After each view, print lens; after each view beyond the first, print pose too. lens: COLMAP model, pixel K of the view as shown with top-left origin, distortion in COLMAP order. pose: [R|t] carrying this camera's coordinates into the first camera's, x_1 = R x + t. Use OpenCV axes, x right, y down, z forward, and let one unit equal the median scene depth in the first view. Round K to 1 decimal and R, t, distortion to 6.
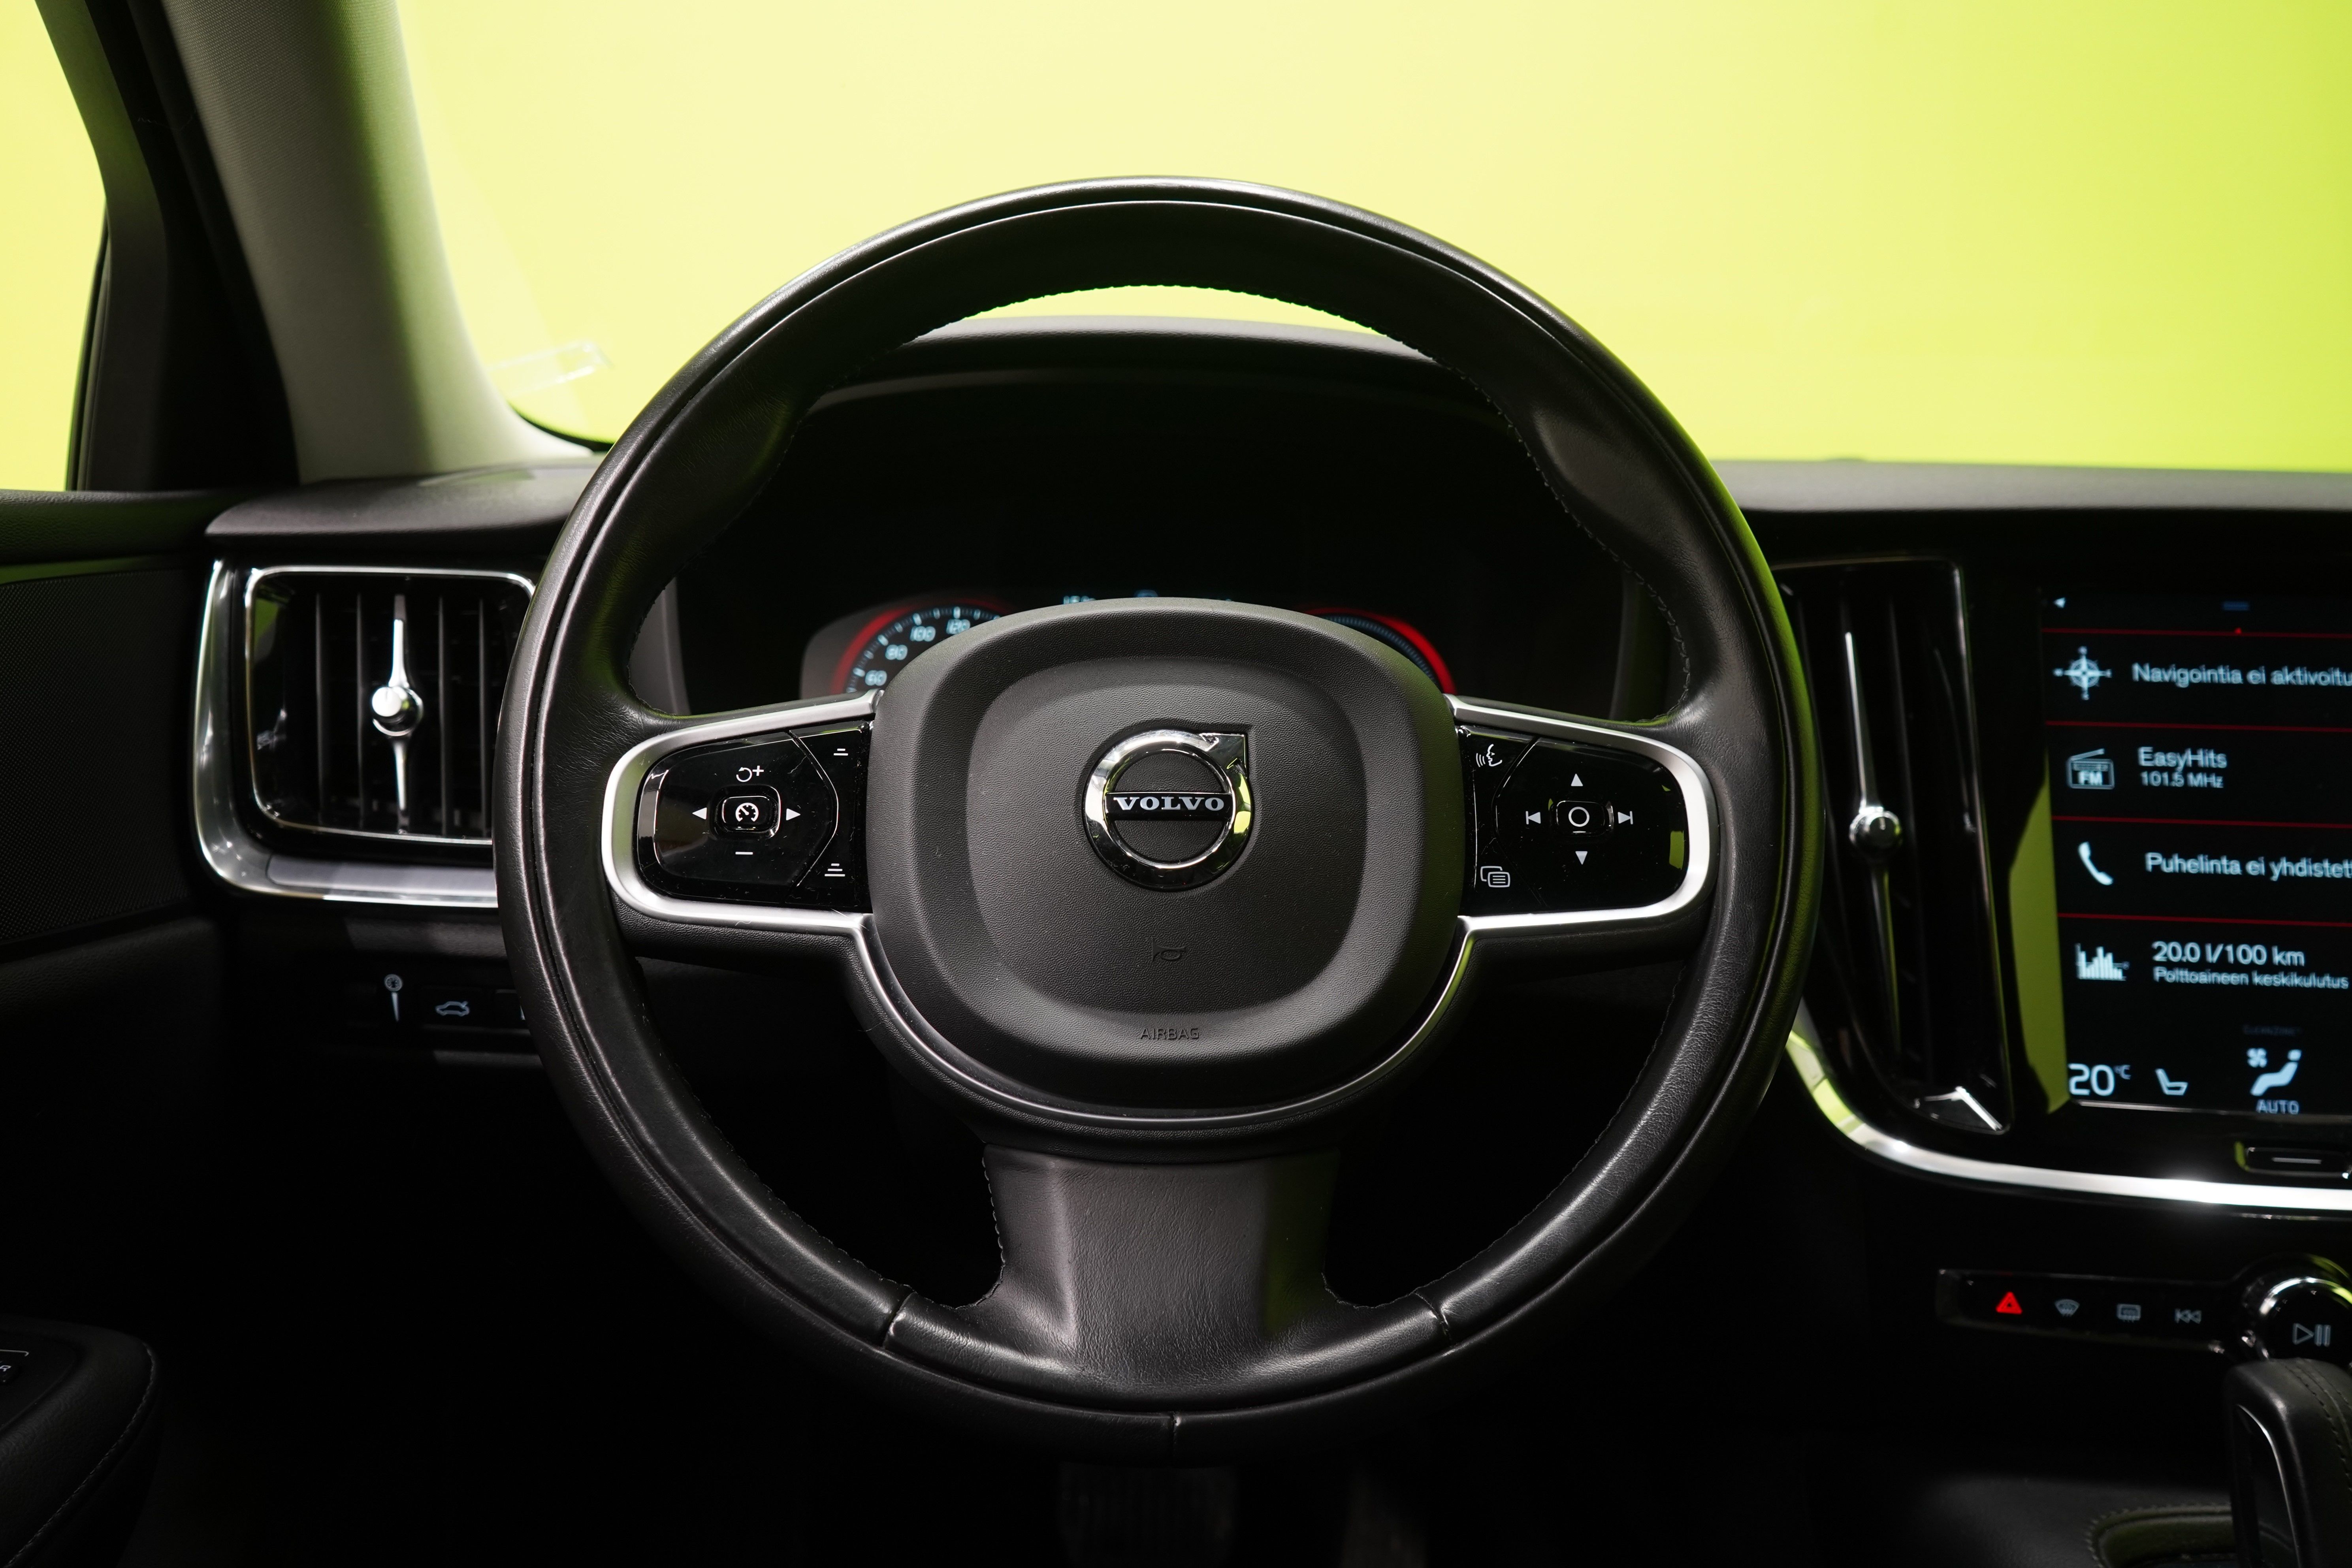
lens RADIAL K [[2009.0, 0, 1175.0], [0, 2009.0, 787.8], [0, 0, 1]] dist [0.015008, 0.009007]
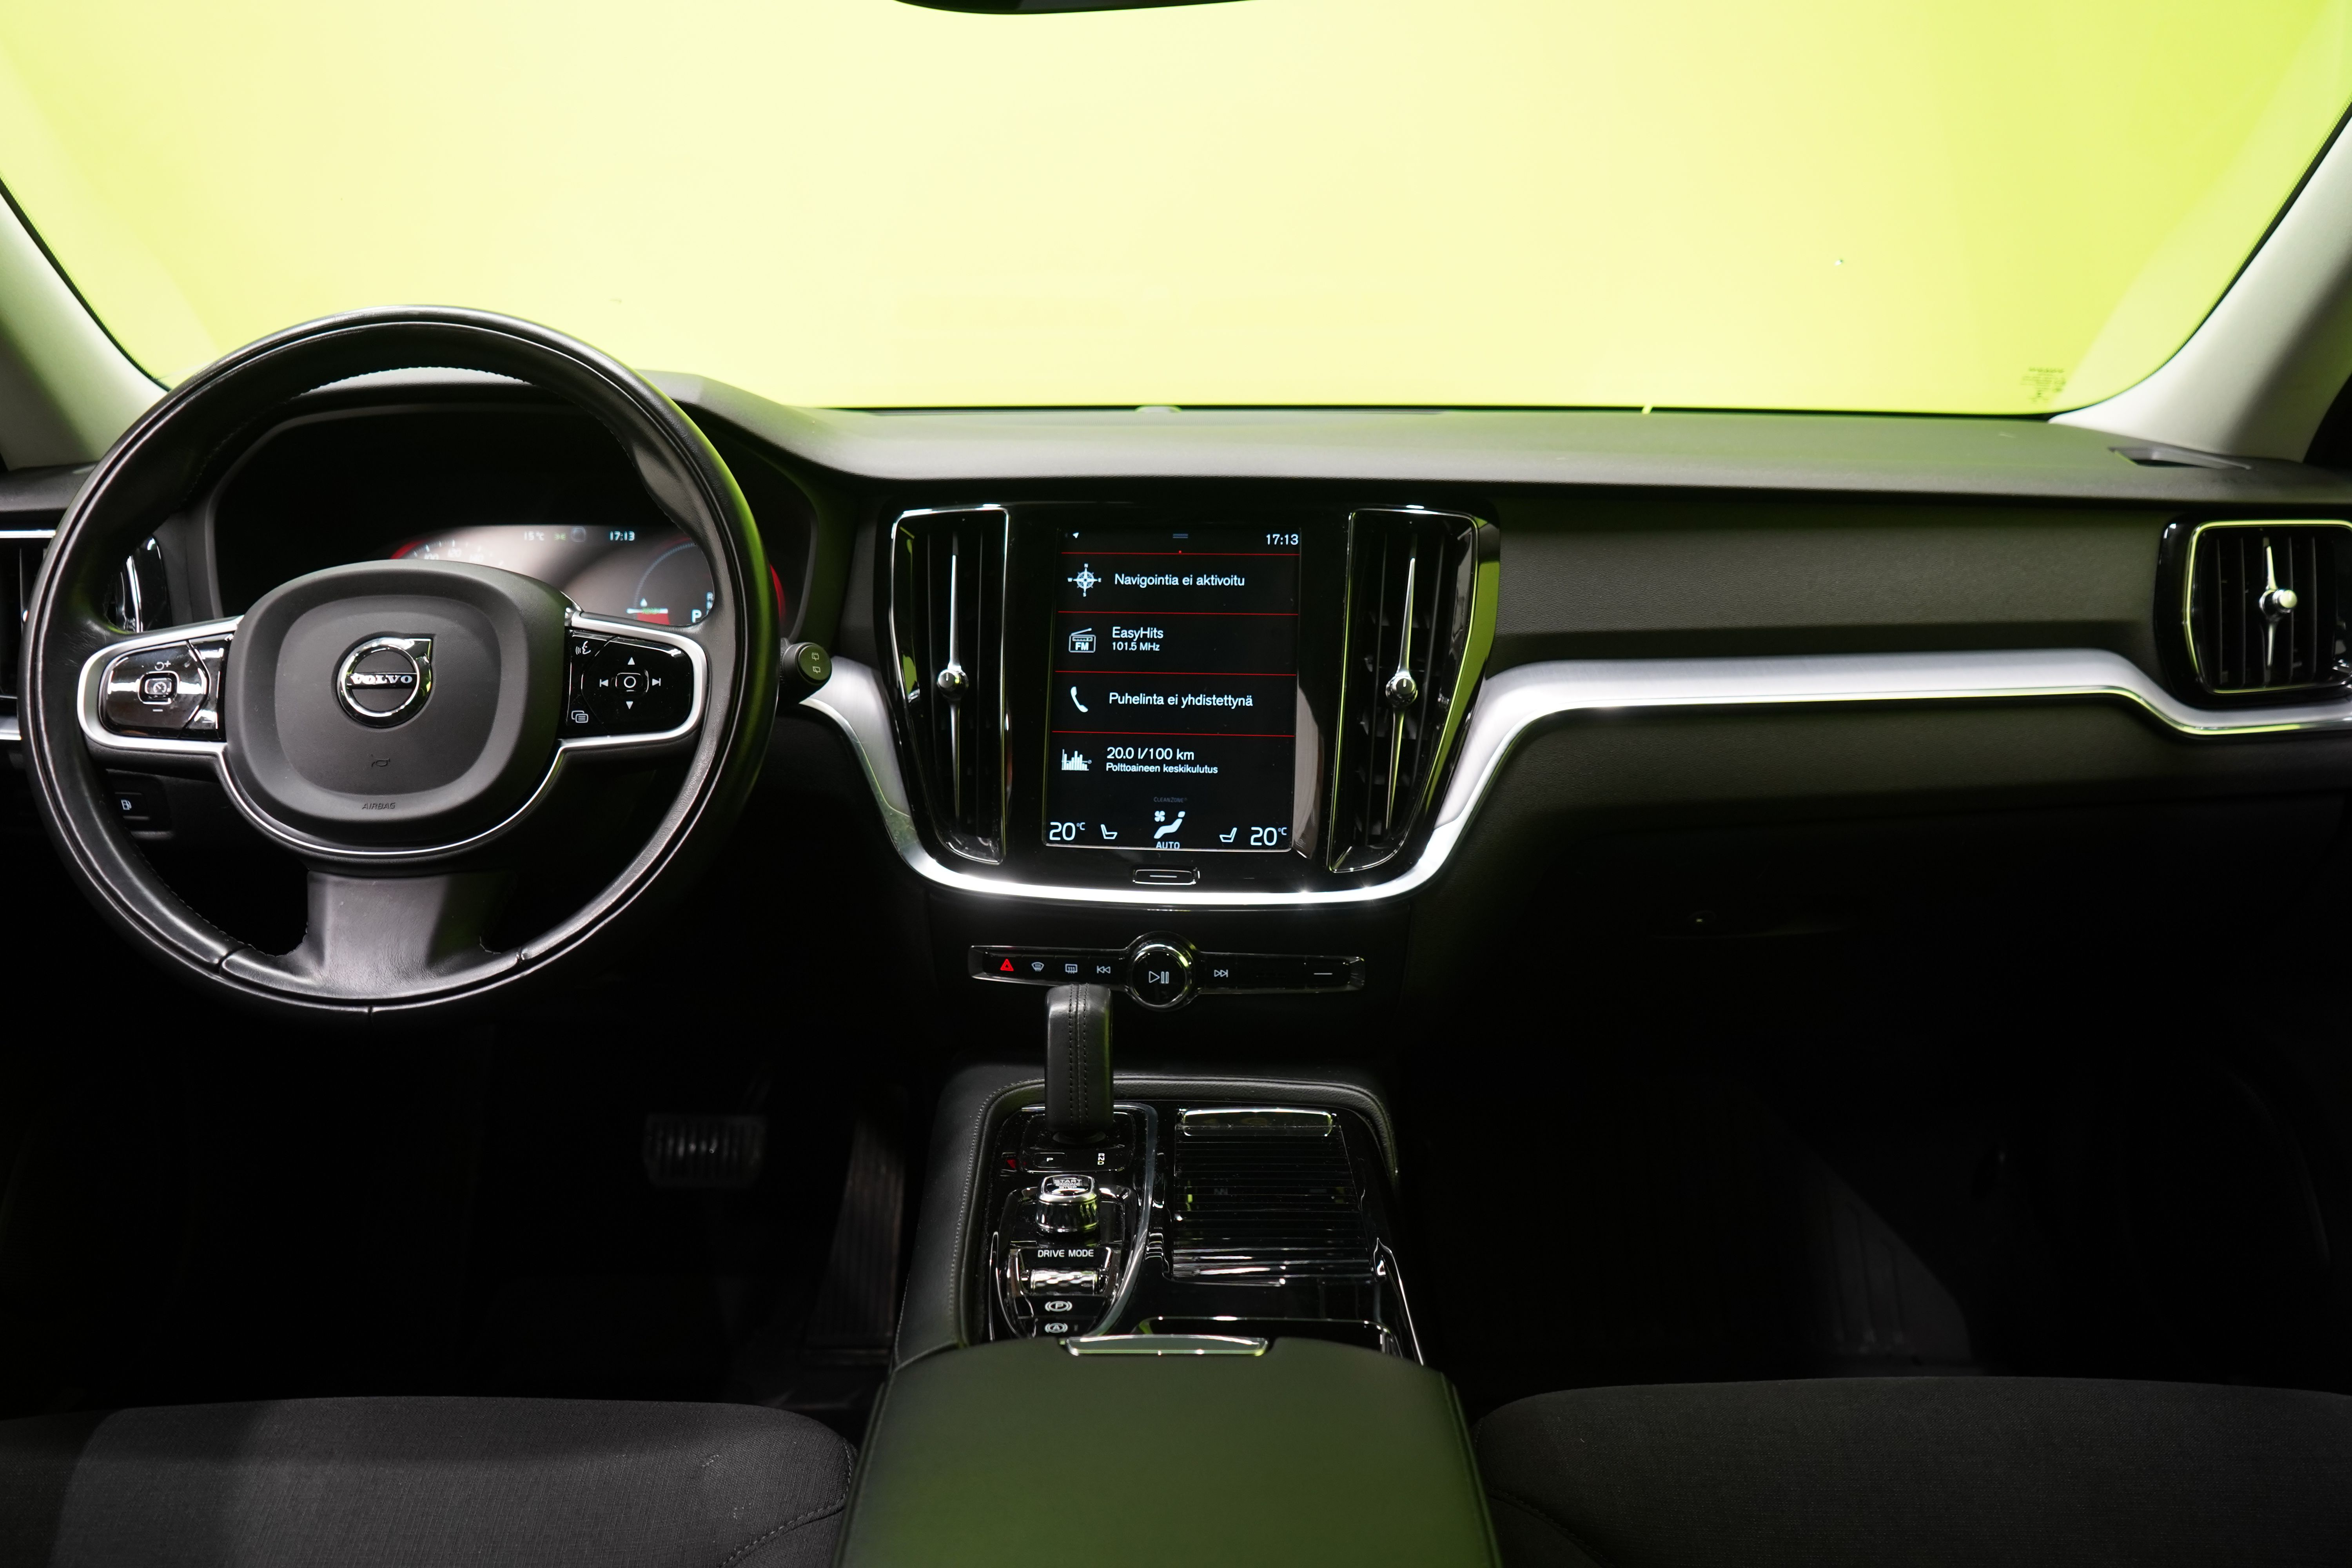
lens RADIAL K [[1892.2, 0, 1177.1], [0, 1892.2, 778.9], [0, 0, 1]] dist [-0.008621, -0.014664]
pose [[0.999737, -0.014055, -0.018134, 0.644643], [0.015601, 0.995986, 0.088135, -0.036324], [0.016822, -0.088395, 0.995943, -0.594326]]
